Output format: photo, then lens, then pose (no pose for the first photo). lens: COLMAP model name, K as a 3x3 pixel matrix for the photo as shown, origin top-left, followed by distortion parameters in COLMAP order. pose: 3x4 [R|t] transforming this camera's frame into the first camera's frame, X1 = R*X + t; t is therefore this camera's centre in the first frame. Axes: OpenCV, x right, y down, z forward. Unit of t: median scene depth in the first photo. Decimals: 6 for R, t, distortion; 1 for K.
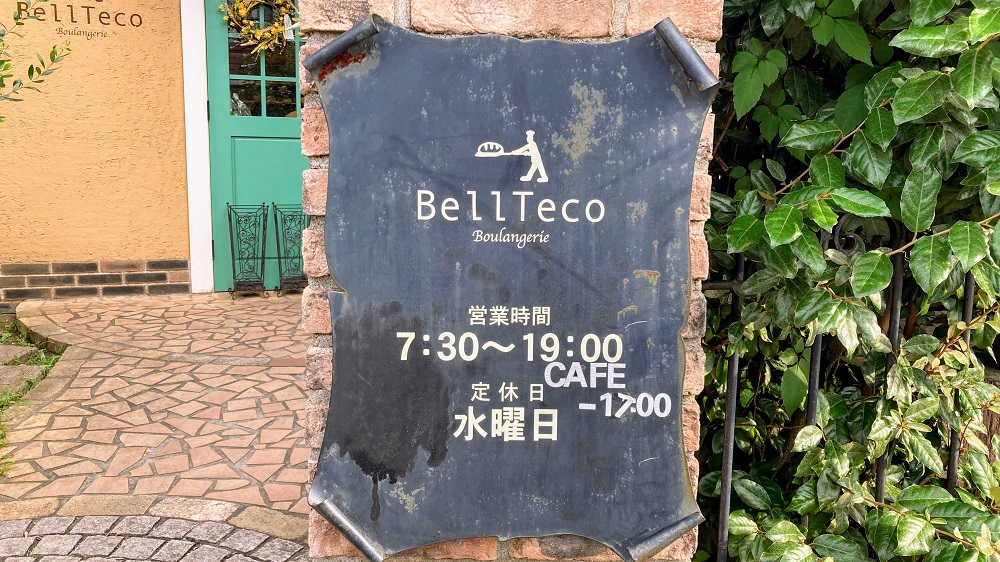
lens RADIAL K [[827.2, 0, 498.0], [0, 827.2, 296.5], [0, 0, 1]] dist [0.000679, -0.005028]
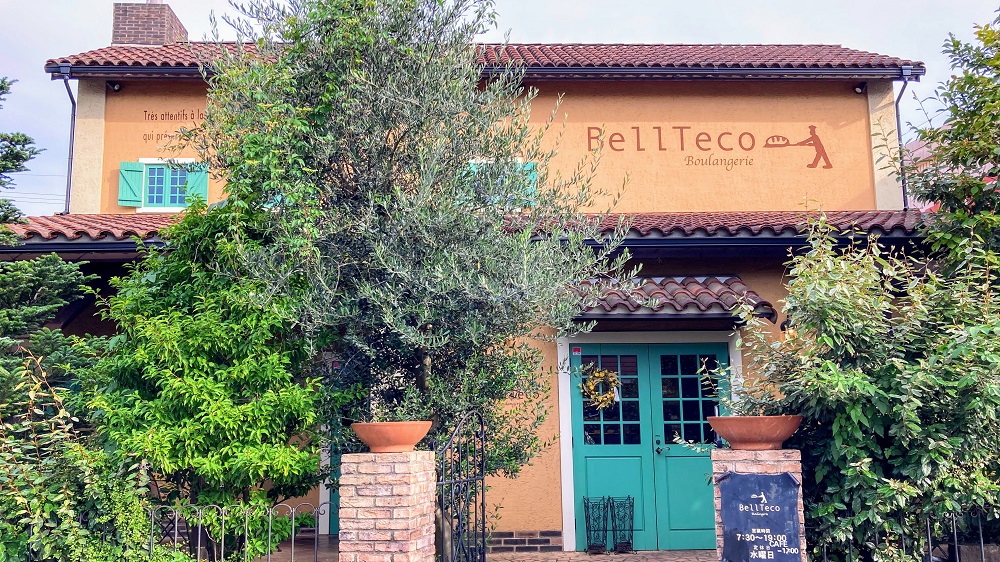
lens RADIAL K [[827.2, 0, 498.0], [0, 827.2, 296.5], [0, 0, 1]] dist [0.000679, -0.005028]
pose [[0.961514, -0.068841, -0.265993, -0.080665], [-0.022882, 0.944677, -0.327202, 0.337394], [0.273803, 0.320695, 0.906745, -4.136211]]
